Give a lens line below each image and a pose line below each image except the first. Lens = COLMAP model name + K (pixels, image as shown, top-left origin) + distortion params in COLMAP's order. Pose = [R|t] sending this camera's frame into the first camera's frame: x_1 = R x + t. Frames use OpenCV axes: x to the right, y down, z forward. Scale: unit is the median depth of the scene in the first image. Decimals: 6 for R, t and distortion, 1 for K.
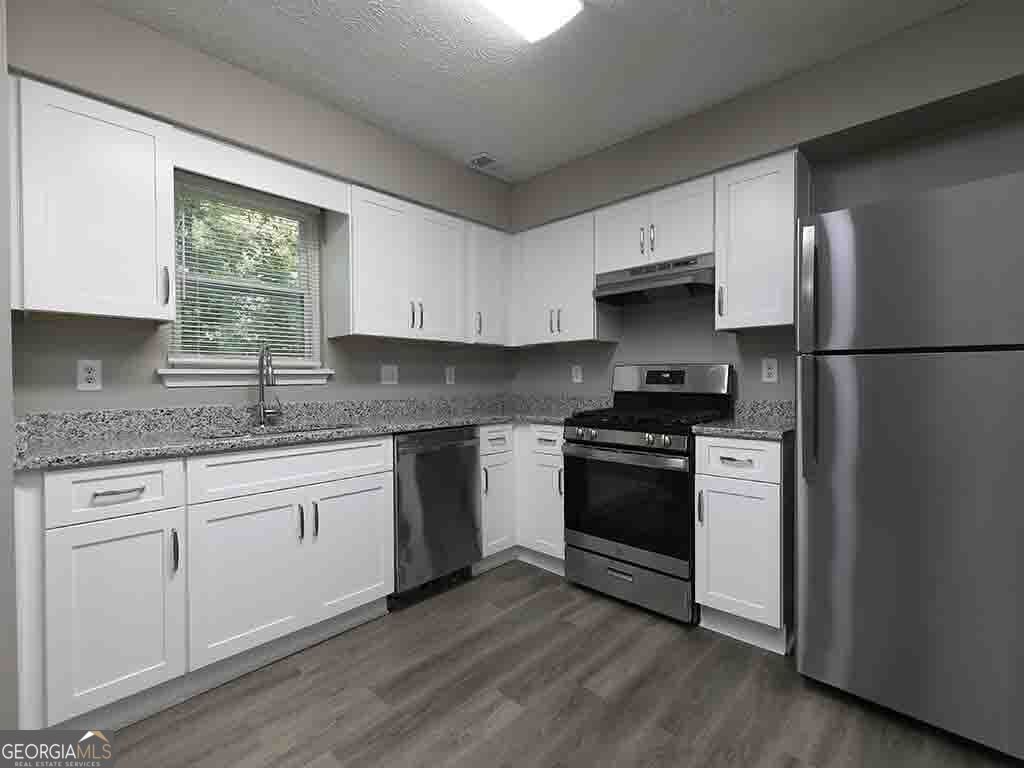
lens RADIAL K [[481.9, 0, 517.0], [0, 481.9, 387.1], [0, 0, 1]] dist [0.020820, -0.001483]
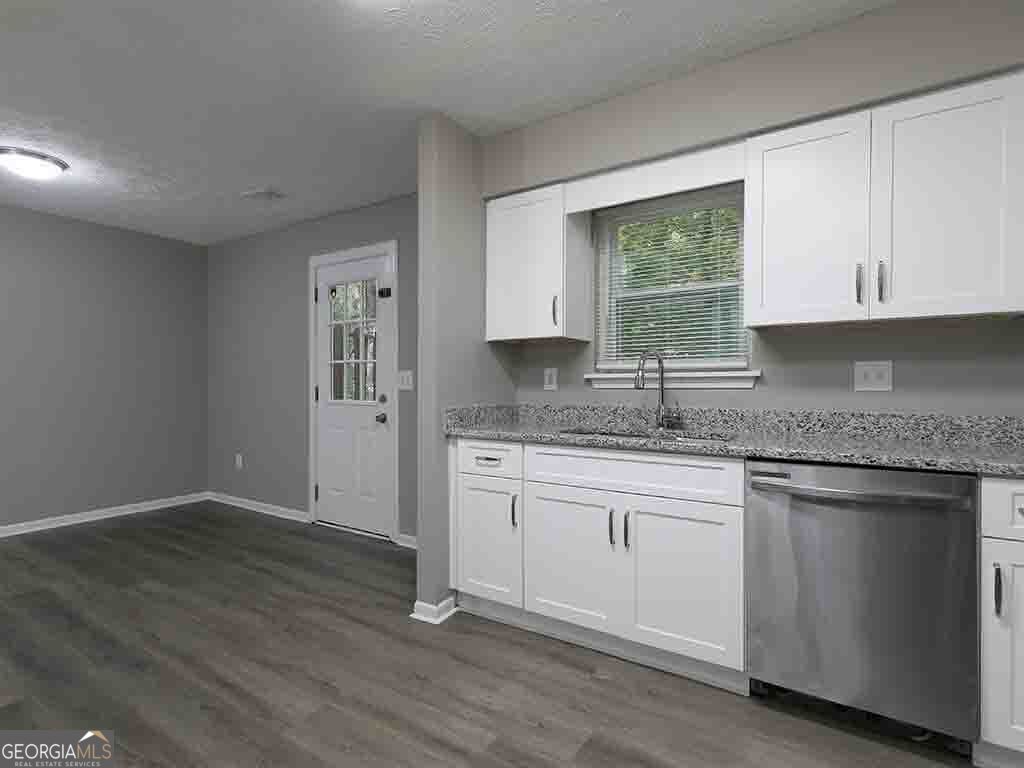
lens RADIAL K [[481.9, 0, 514.3], [0, 481.9, 384.6], [0, 0, 1]] dist [0.020820, -0.001483]
pose [[0.189111, 0.012173, -0.981880, 0.417722], [-0.014649, 0.999847, 0.009575, -0.017468], [0.981846, 0.012573, 0.189260, 0.526652]]
